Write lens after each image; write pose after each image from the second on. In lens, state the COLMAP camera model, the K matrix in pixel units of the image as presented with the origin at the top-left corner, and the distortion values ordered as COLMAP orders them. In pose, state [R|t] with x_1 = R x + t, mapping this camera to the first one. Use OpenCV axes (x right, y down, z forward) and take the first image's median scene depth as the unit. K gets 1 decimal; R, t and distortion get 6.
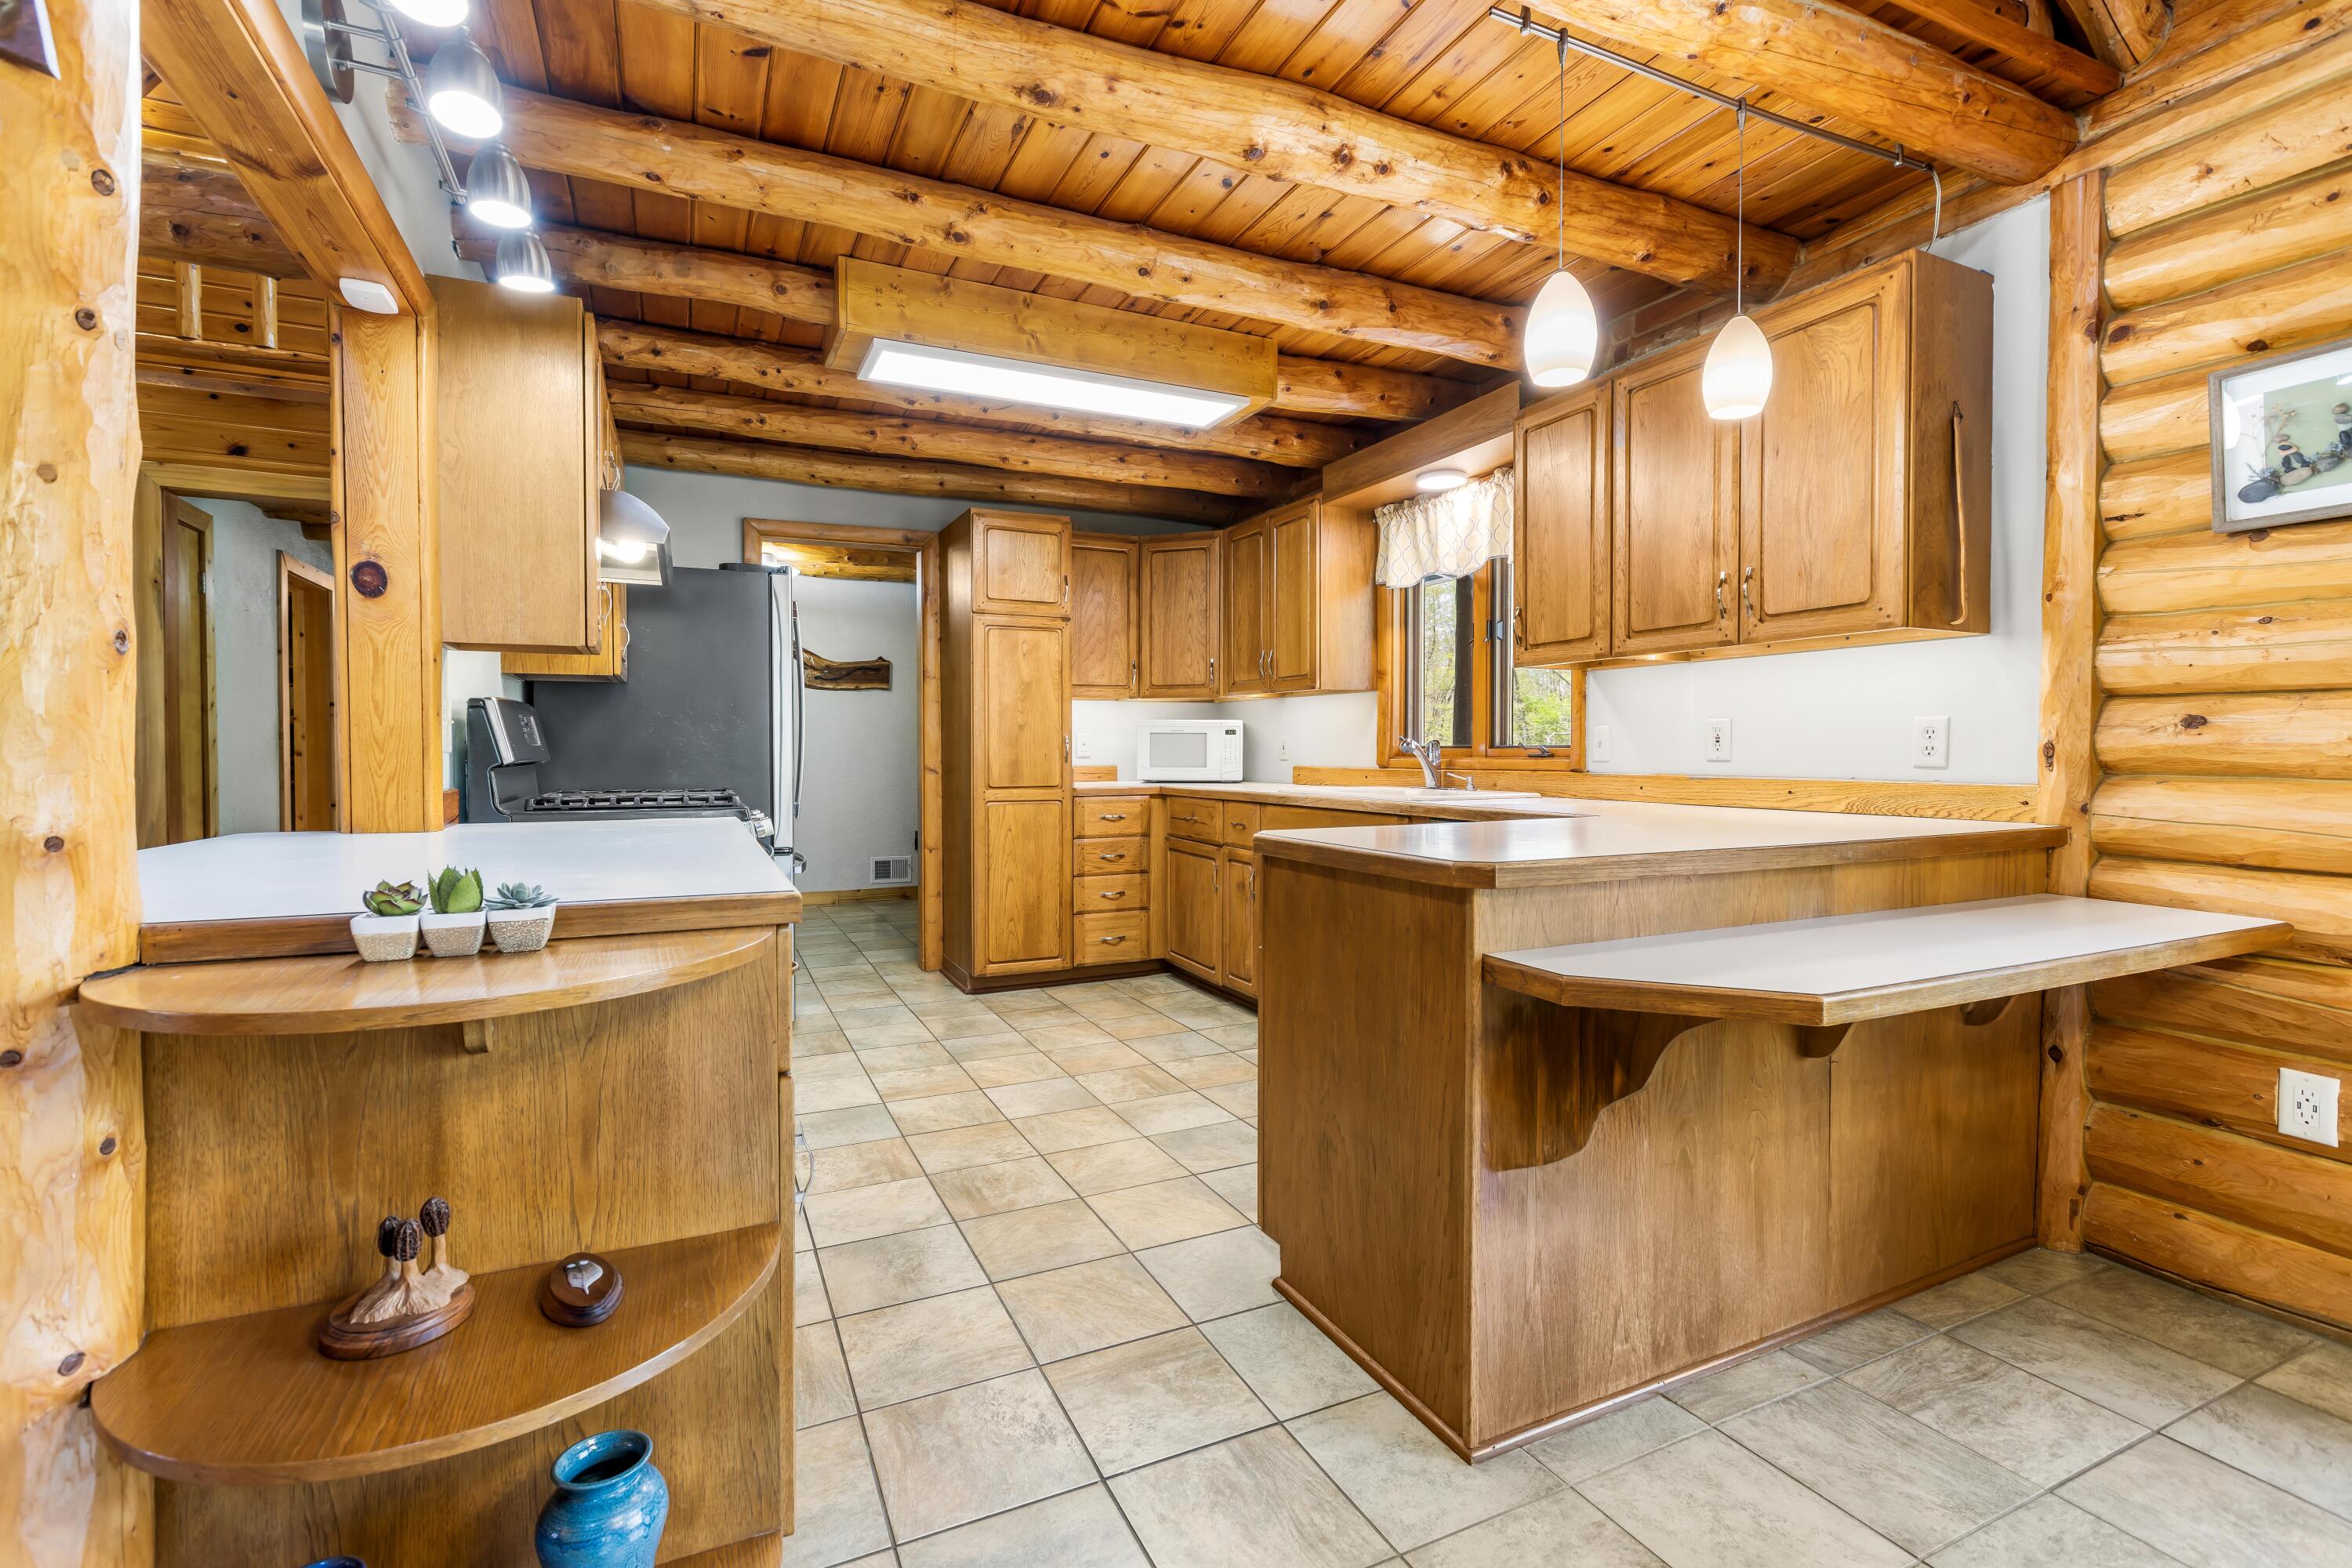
lens RADIAL K [[1058.2, 0, 1149.4], [0, 1058.2, 764.9], [0, 0, 1]] dist [-0.000888, -0.000375]
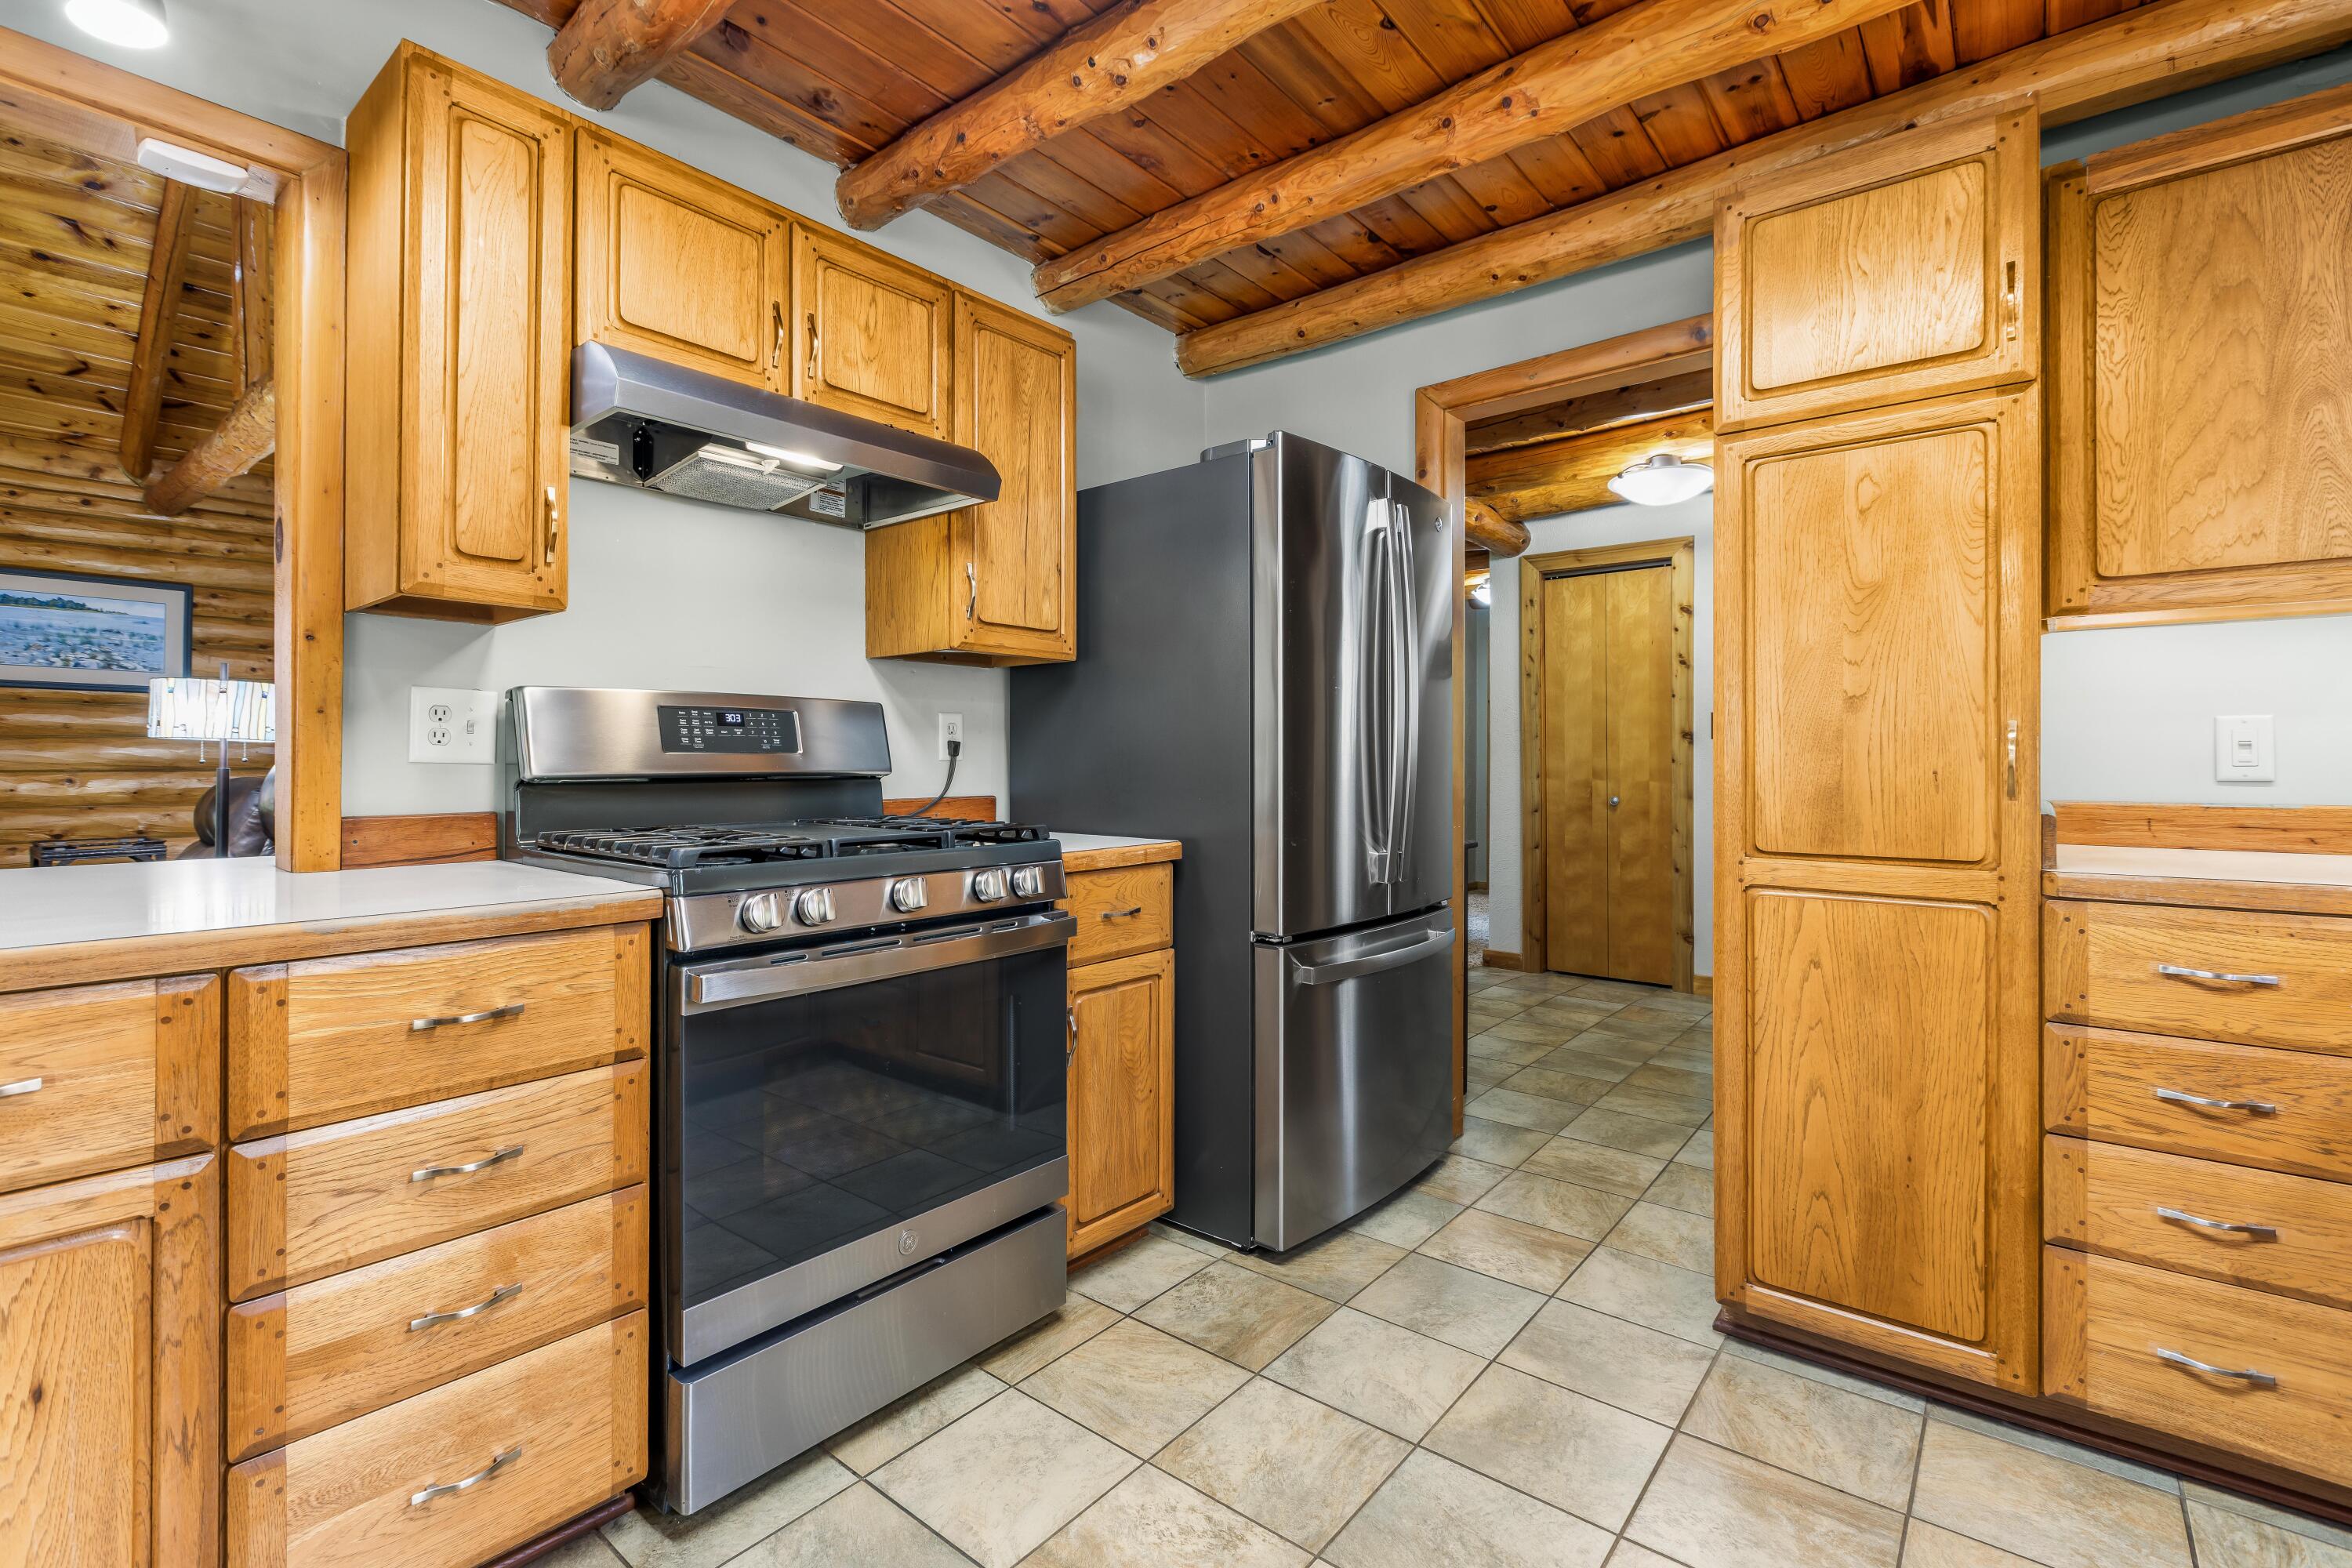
lens RADIAL K [[1059.5, 0, 1129.5], [0, 1059.5, 755.8], [0, 0, 1]] dist [0.023056, -0.010872]
pose [[0.432446, -0.001975, -0.901658, 0.244777], [-0.013443, 0.999872, -0.008637, -0.018972], [0.901560, 0.015856, 0.432364, 1.260862]]
